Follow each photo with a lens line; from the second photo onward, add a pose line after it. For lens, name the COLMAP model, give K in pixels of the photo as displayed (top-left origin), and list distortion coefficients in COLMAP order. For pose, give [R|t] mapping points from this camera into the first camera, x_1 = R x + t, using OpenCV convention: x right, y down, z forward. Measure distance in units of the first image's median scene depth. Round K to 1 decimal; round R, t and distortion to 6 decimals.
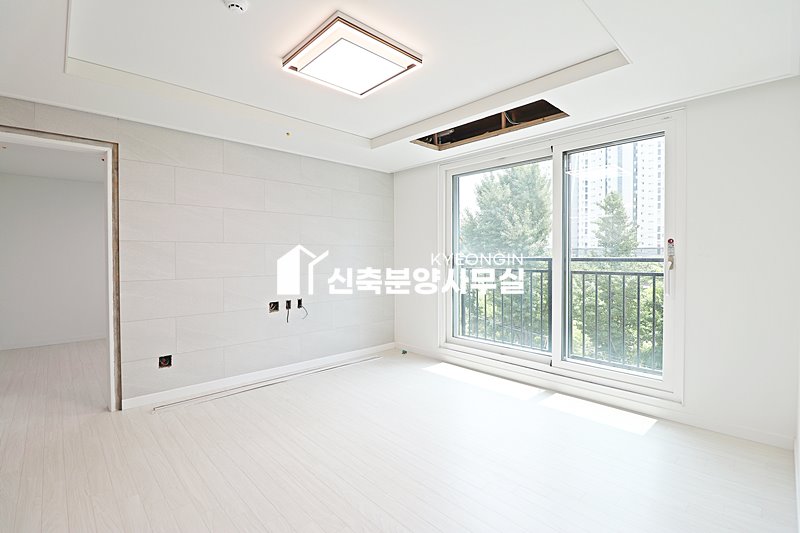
lens RADIAL K [[370.5, 0, 397.6], [0, 370.5, 262.0], [0, 0, 1]] dist [-0.011269, -0.006091]
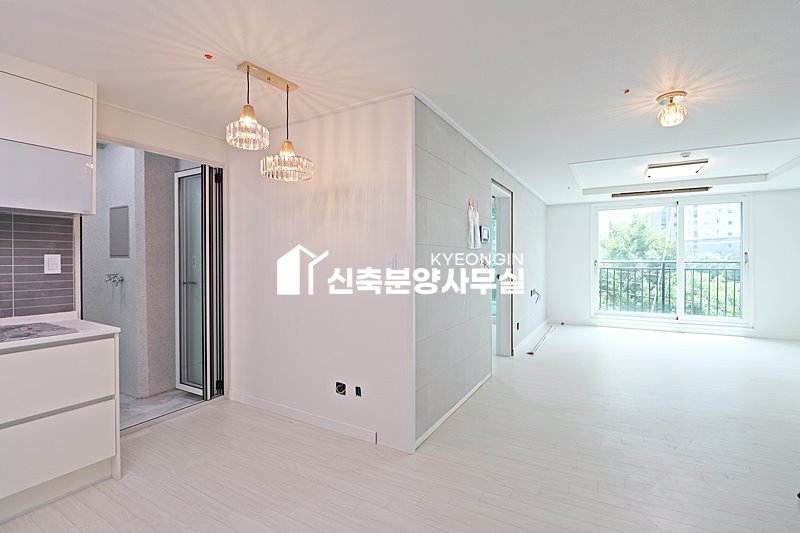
lens RADIAL K [[370.5, 0, 402.3], [0, 370.5, 257.4], [0, 0, 1]] dist [-0.011269, -0.006091]
pose [[0.952330, -0.003162, 0.305053, -1.340454], [0.008760, 0.999817, -0.016982, -0.010450], [-0.304944, 0.018844, 0.952184, -0.310335]]
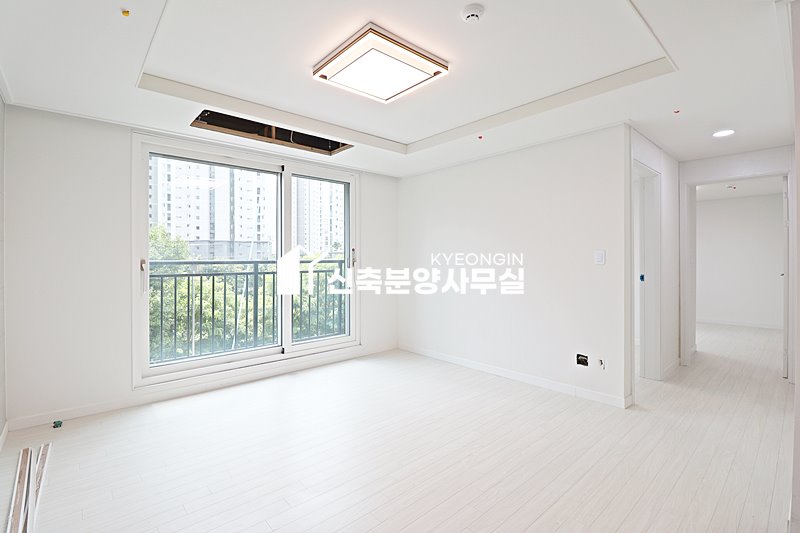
lens RADIAL K [[370.5, 0, 401.9], [0, 370.5, 261.0], [0, 0, 1]] dist [-0.011269, -0.006091]
pose [[0.013782, -0.009387, 0.999861, -0.683381], [0.017175, 0.999811, 0.009150, -0.013423], [-0.999758, 0.017046, 0.013941, 0.557655]]
